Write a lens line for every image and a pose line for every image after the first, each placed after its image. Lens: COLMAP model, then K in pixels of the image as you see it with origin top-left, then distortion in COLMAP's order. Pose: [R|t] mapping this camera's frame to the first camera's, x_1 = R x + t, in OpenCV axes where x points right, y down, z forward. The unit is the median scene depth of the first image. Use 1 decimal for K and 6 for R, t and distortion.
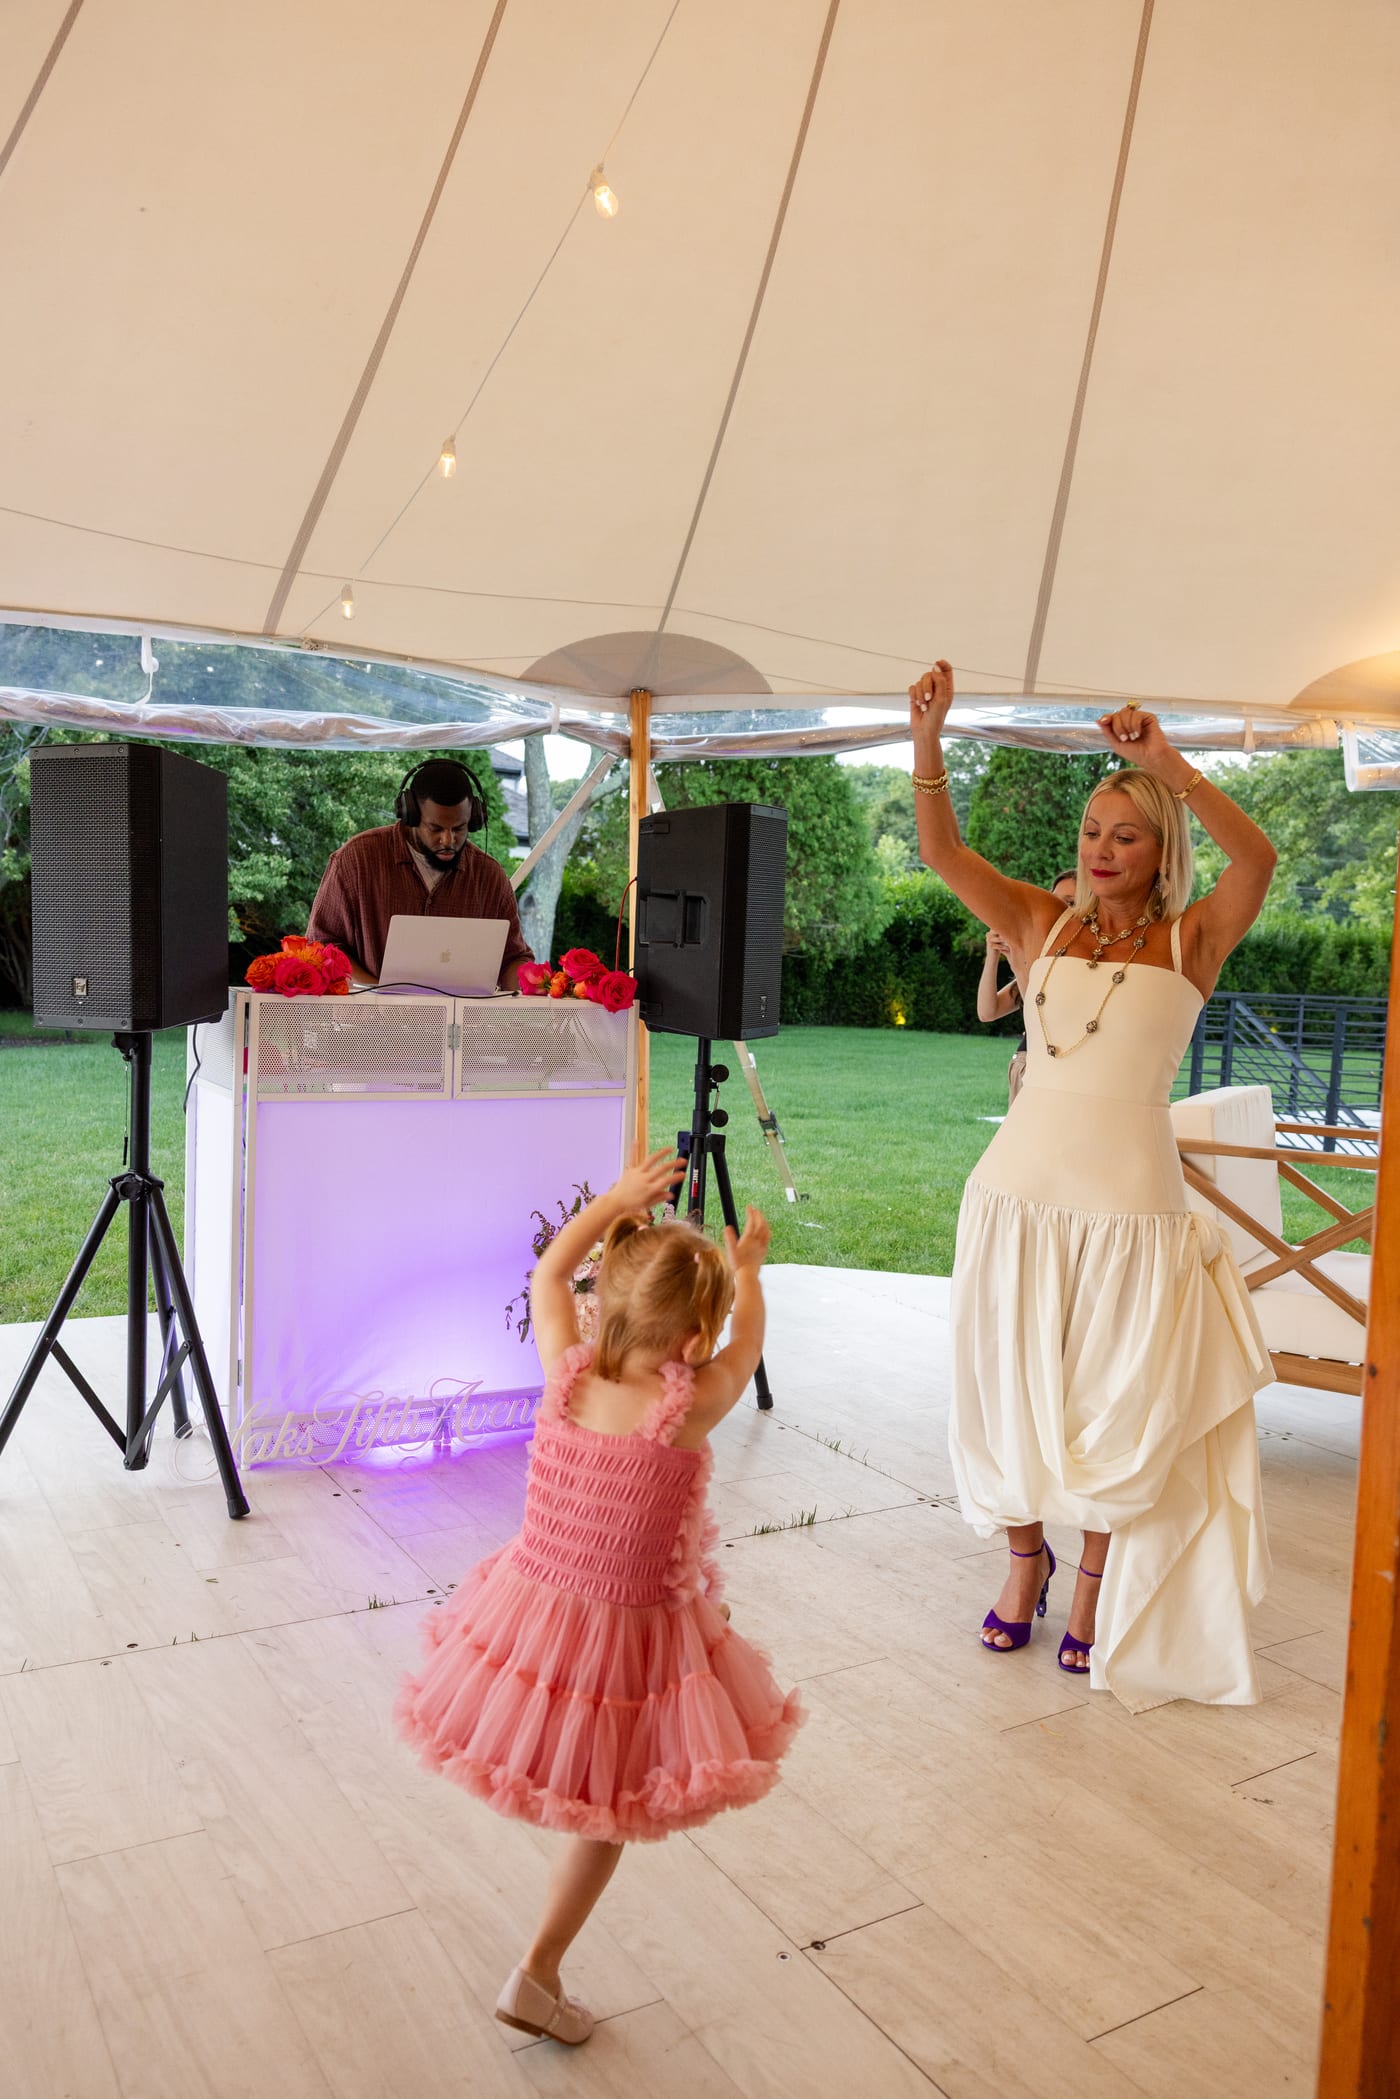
lens RADIAL K [[1565.0, 0, 717.5], [0, 1565.0, 1037.1], [0, 0, 1]] dist [-0.039687, -0.002038]
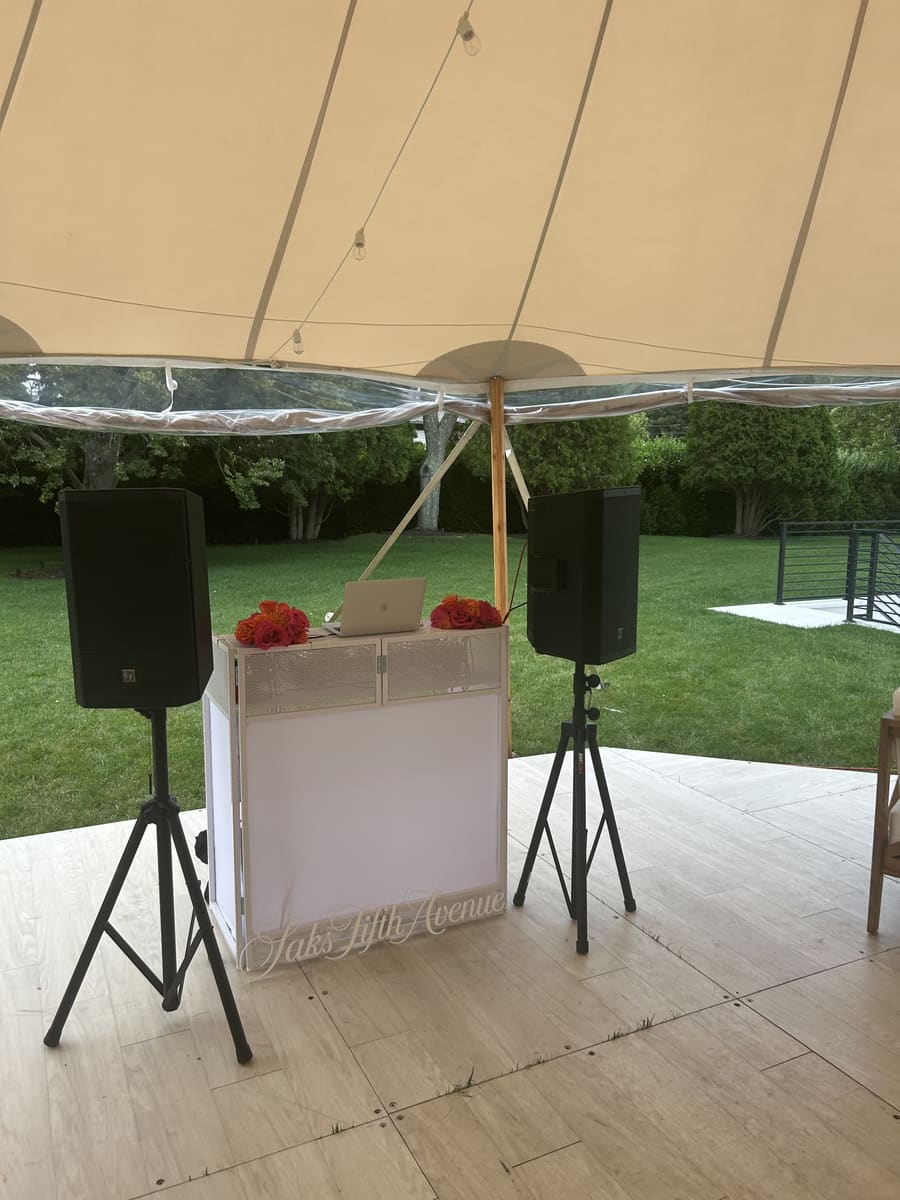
lens RADIAL K [[920.9, 0, 441.1], [0, 920.9, 592.7], [0, 0, 1]] dist [-0.005550, 0.002474]
pose [[0.994207, -0.025396, -0.104437, -0.016639], [0.031409, 0.997918, 0.056338, -0.073284], [0.102789, -0.059292, 0.992935, 0.116574]]
